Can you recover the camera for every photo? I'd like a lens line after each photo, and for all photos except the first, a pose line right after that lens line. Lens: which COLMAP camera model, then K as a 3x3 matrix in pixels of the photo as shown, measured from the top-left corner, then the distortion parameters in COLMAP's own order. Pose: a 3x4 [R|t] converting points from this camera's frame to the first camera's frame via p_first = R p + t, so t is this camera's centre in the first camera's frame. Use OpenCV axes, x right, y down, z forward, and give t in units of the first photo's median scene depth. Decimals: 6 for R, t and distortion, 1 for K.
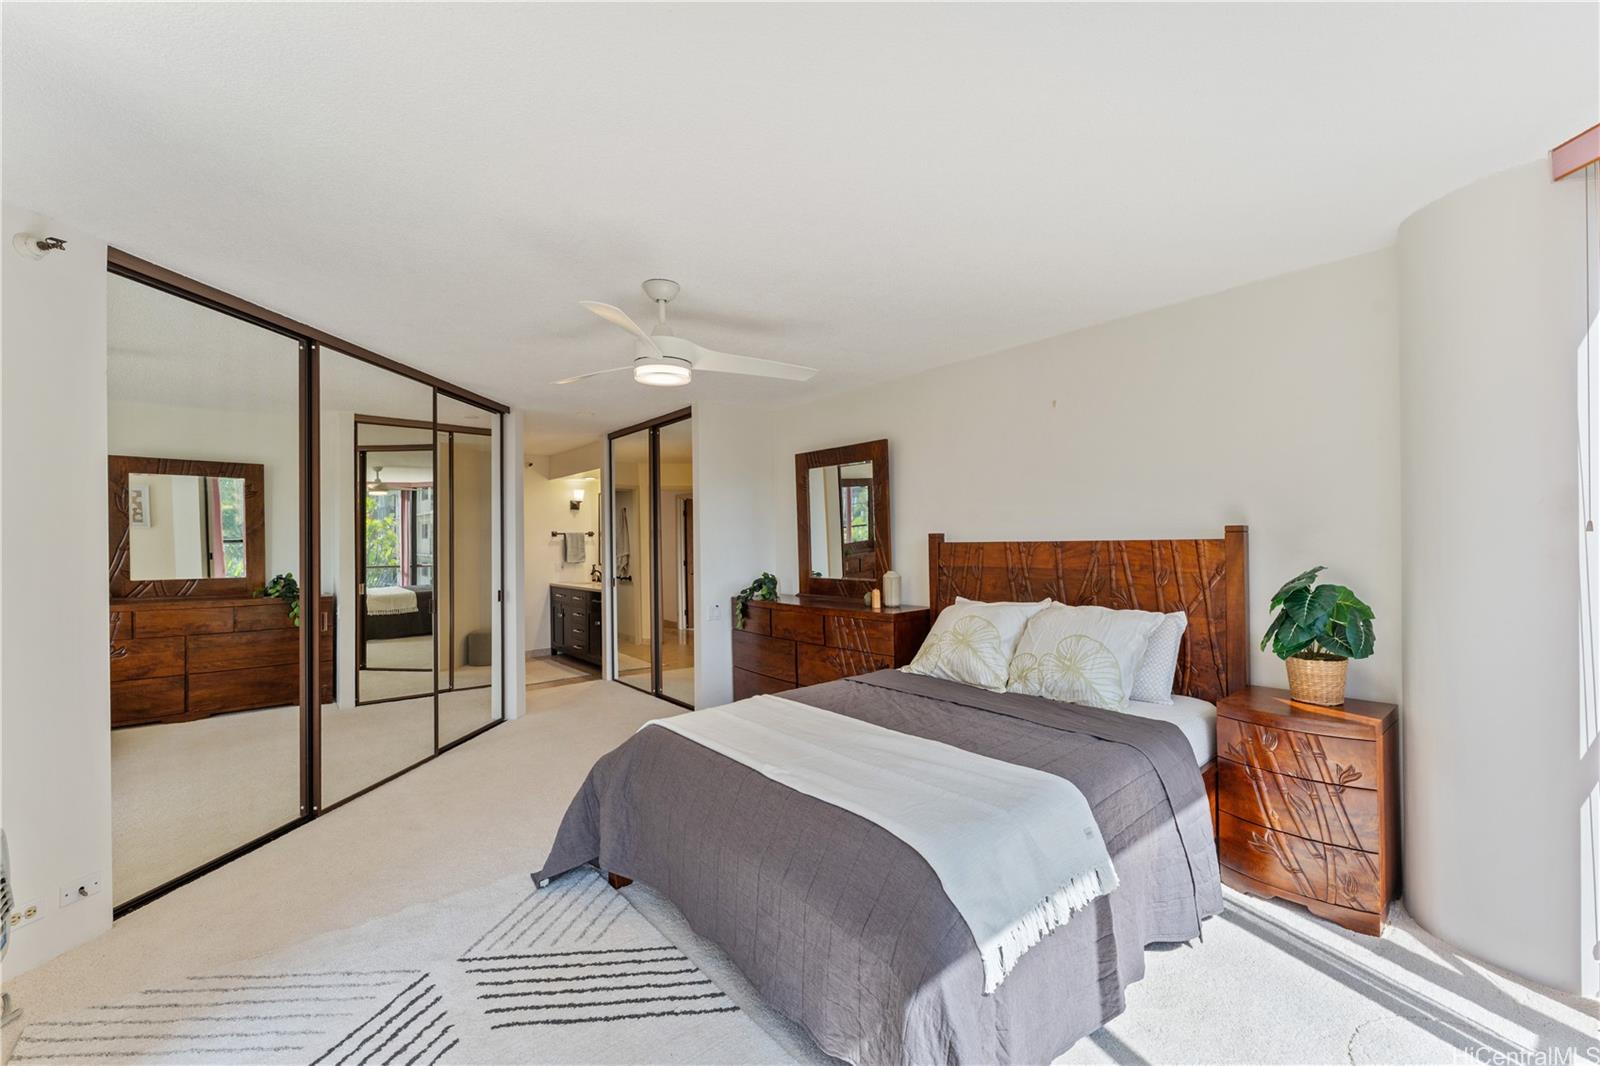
lens RADIAL K [[642.5, 0, 800.4], [0, 642.5, 540.9], [0, 0, 1]] dist [0.000241, 0.000268]
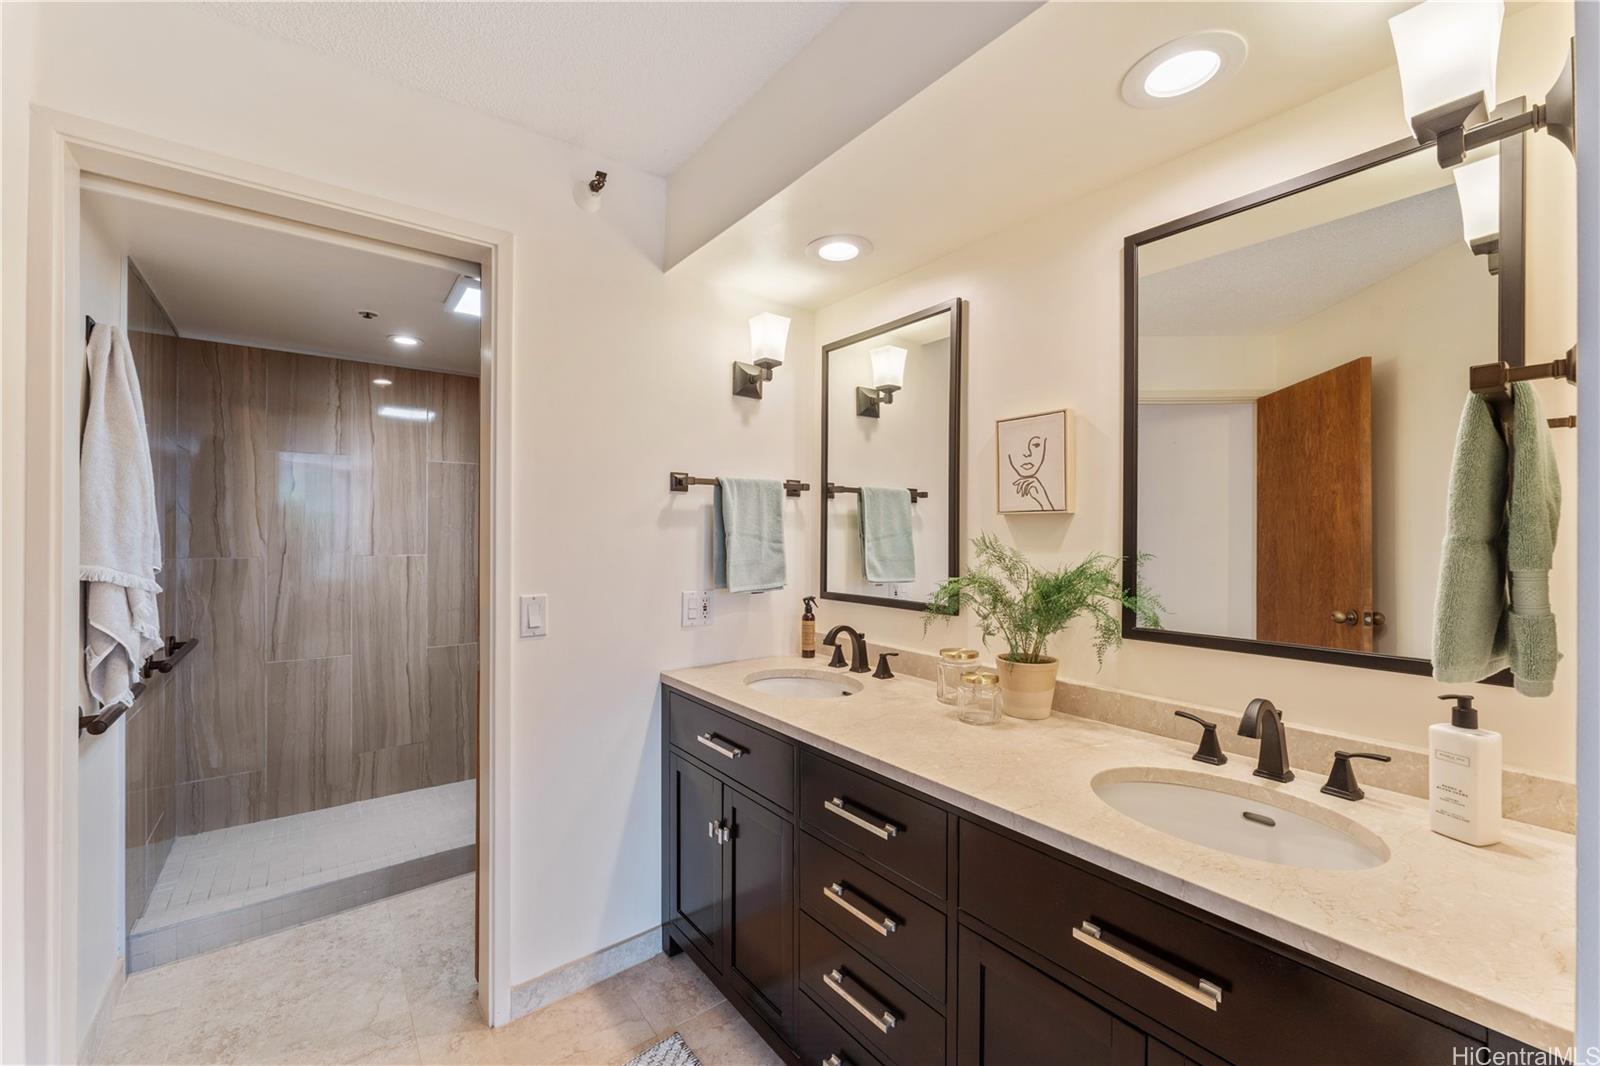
lens RADIAL K [[642.5, 0, 800.4], [0, 642.5, 530.5], [0, 0, 1]] dist [0.000241, 0.000268]
pose [[0.993464, 0.008251, -0.113851, -0.302030], [-0.008602, 0.999960, -0.002593, 0.008987], [0.113825, 0.003555, 0.993494, 0.741713]]
